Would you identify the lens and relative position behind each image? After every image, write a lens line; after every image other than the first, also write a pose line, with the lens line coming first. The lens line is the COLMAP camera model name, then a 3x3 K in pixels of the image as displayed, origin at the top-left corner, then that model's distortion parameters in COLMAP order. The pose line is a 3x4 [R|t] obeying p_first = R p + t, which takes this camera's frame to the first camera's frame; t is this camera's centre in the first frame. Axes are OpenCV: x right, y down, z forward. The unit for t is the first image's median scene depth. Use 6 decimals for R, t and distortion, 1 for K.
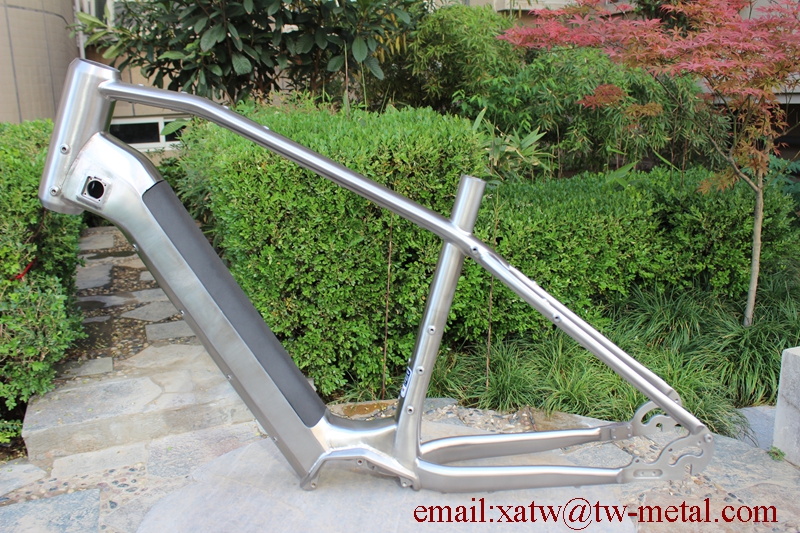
lens RADIAL K [[731.9, 0, 402.1], [0, 731.9, 262.5], [0, 0, 1]] dist [-0.151372, 0.145671]
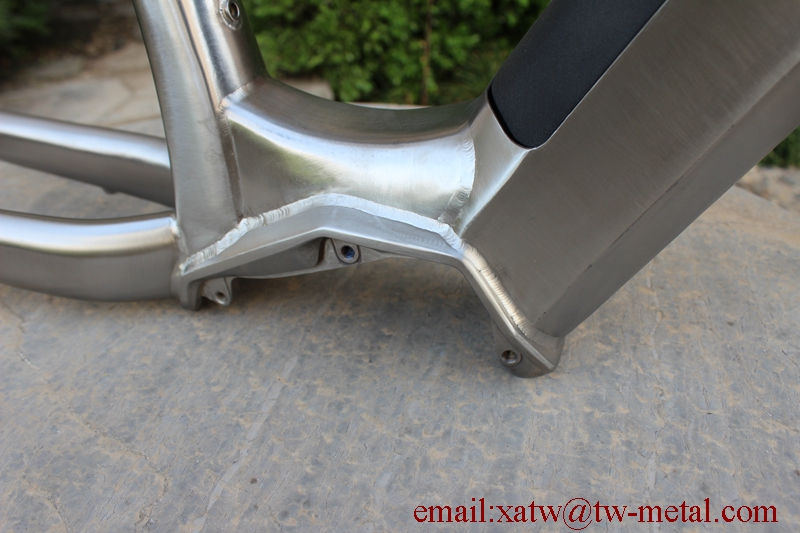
lens RADIAL K [[709.9, 0, 400.0], [0, 709.9, 266.5], [0, 0, 1]] dist [-0.140837, 0.130337]
pose [[0.994477, 0.054269, -0.089833, 0.024338], [-0.018110, 0.931832, 0.362438, 0.071372], [0.103378, -0.358810, 0.927668, 0.261020]]
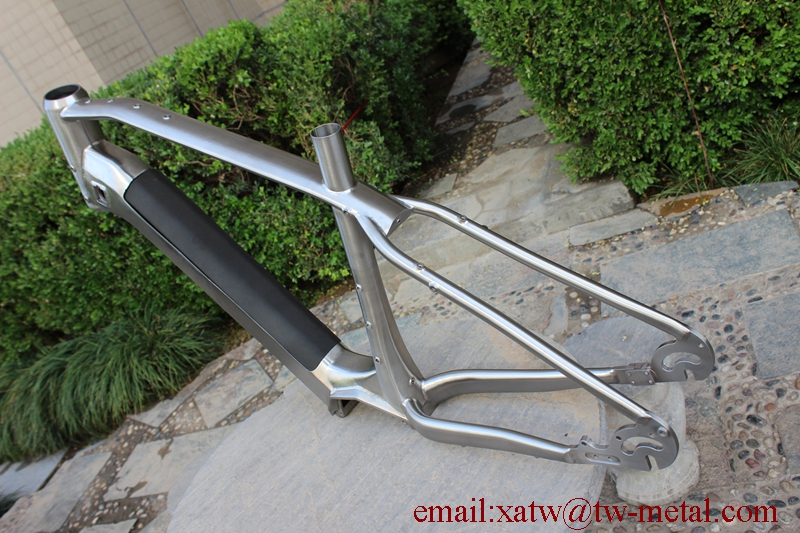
lens RADIAL K [[731.9, 0, 402.1], [0, 731.9, 262.5], [0, 0, 1]] dist [-0.151372, 0.145671]
pose [[0.756786, -0.035218, -0.652713, 0.250583], [0.274682, 0.923239, 0.268664, -0.062673], [0.593148, -0.382610, 0.708368, 0.140808]]
